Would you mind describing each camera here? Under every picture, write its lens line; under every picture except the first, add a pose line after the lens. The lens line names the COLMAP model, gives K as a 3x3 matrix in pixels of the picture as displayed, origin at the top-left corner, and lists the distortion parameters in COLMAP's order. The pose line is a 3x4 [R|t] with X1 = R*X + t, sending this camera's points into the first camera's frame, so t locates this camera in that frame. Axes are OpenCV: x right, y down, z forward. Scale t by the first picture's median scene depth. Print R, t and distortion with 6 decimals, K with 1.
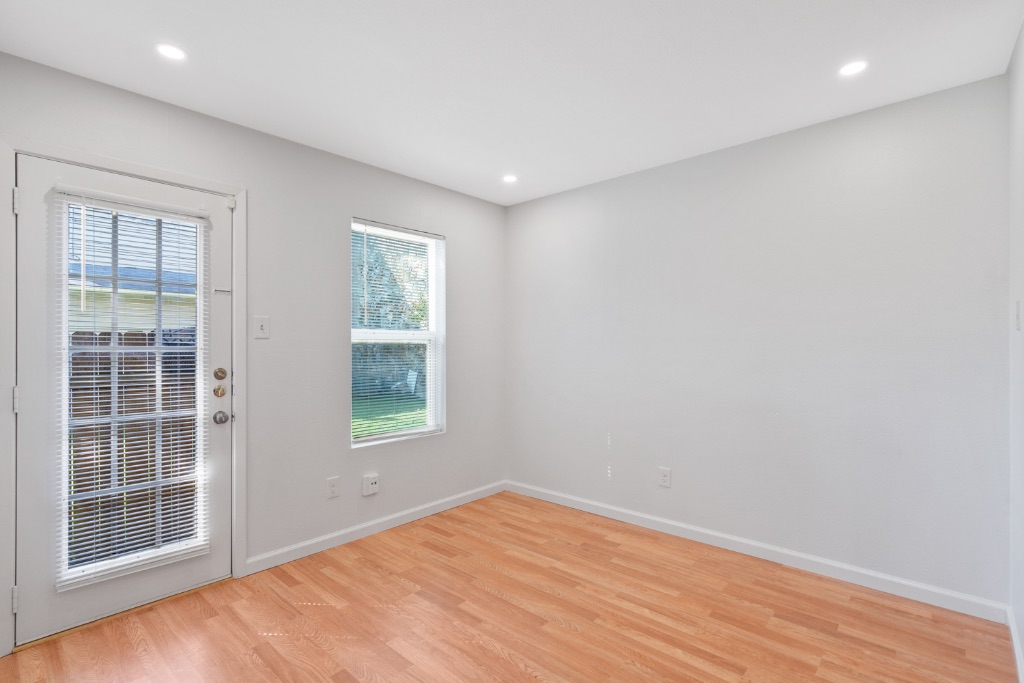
lens RADIAL K [[465.2, 0, 511.0], [0, 465.2, 352.5], [0, 0, 1]] dist [-0.003505, 0.000426]
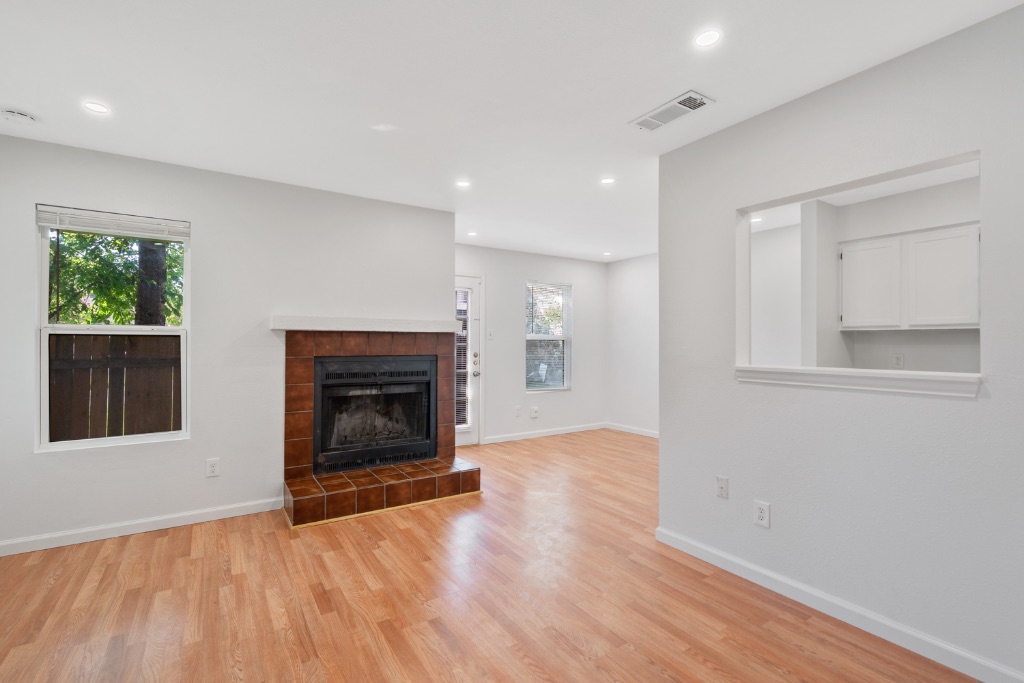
lens RADIAL K [[465.2, 0, 513.3], [0, 465.2, 343.5], [0, 0, 1]] dist [-0.003505, 0.000426]
pose [[0.967664, 0.000642, -0.252244, 0.135080], [-0.004743, 0.999866, -0.015651, 0.022969], [0.252200, 0.016342, 0.967537, -1.152490]]
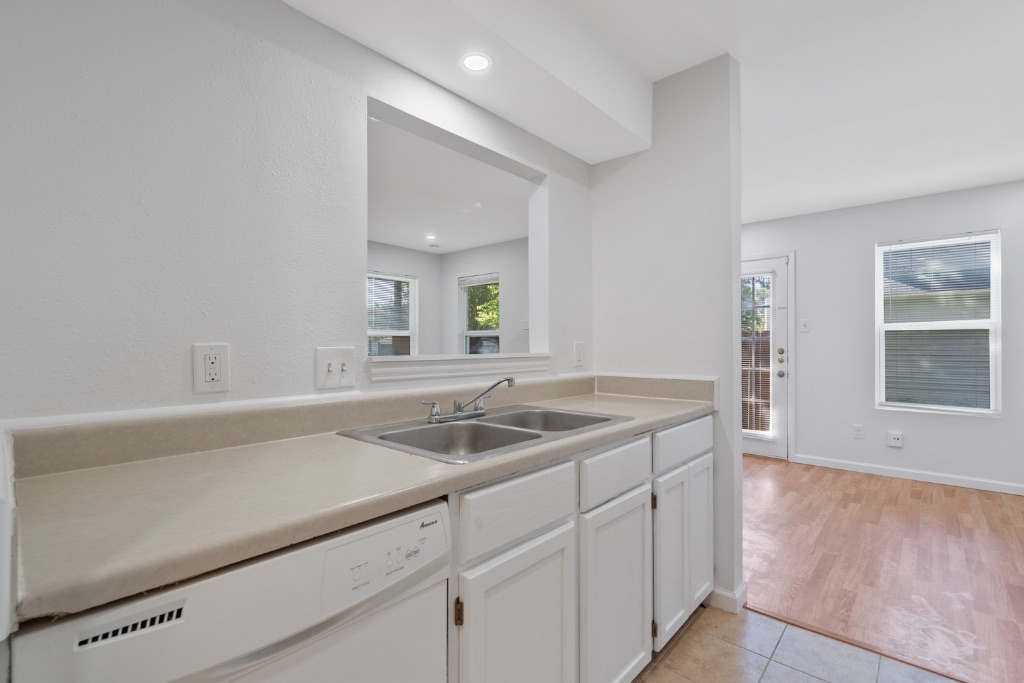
lens RADIAL K [[465.2, 0, 509.1], [0, 465.2, 347.0], [0, 0, 1]] dist [-0.003505, 0.000426]
pose [[-0.011763, -0.002123, -0.999929, 1.249254], [-0.003228, 0.999993, -0.002085, 0.035375], [0.999926, 0.003203, -0.011770, -0.093675]]
